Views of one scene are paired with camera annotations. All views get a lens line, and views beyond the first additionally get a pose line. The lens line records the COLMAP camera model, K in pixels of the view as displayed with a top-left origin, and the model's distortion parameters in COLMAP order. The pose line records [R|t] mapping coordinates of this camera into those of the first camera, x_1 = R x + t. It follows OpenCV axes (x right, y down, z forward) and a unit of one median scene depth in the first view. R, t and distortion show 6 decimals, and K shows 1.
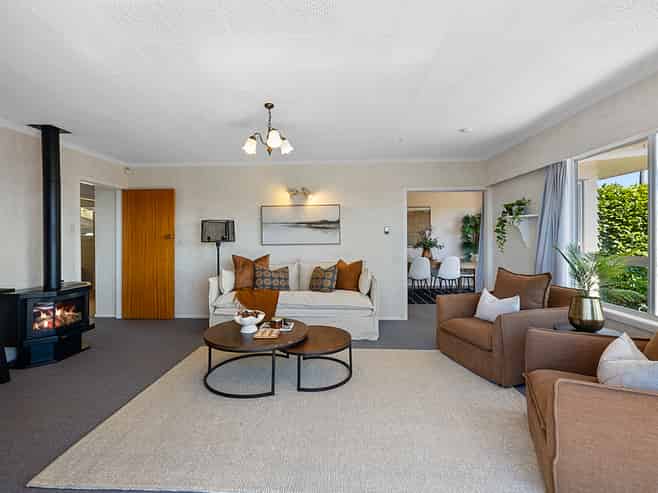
lens RADIAL K [[313.7, 0, 328.6], [0, 313.7, 239.8], [0, 0, 1]] dist [-0.000507, 0.000663]
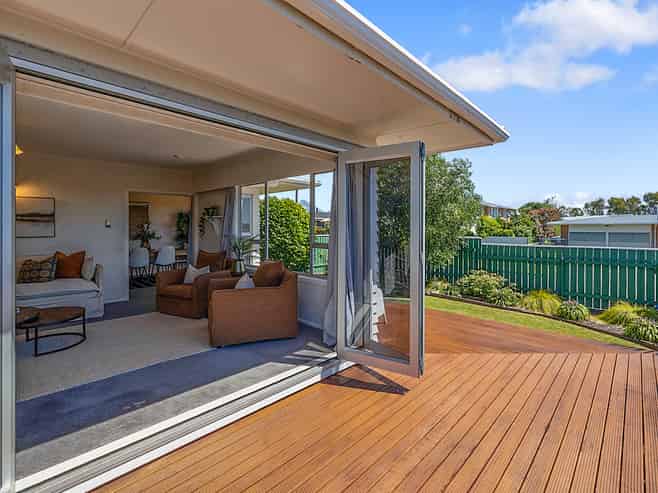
lens RADIAL K [[313.7, 0, 320.2], [0, 313.7, 229.4], [0, 0, 1]] dist [-0.000507, 0.000663]
pose [[0.679394, 0.002563, 0.733769, -0.134806], [0.005265, 0.999951, -0.008368, 0.002556], [-0.733754, 0.009549, 0.679348, -0.355711]]
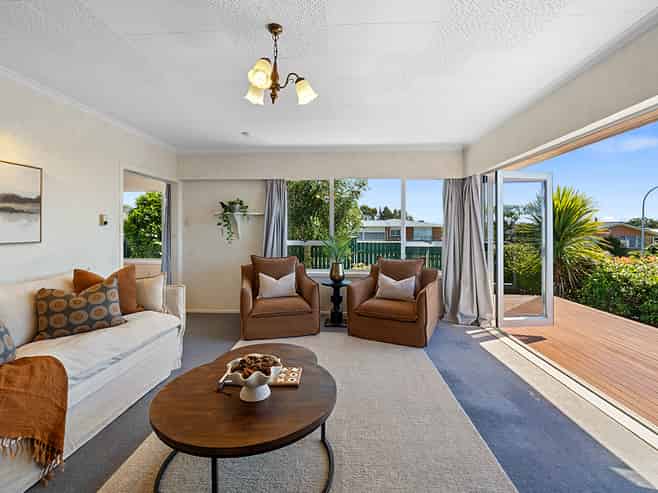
lens RADIAL K [[313.7, 0, 318.8], [0, 313.7, 226.5], [0, 0, 1]] dist [-0.000507, 0.000663]
pose [[0.033776, 0.014600, 0.999323, -0.508982], [0.007226, 0.999864, -0.014852, -0.002306], [-0.999403, 0.007723, 0.033666, 0.537899]]
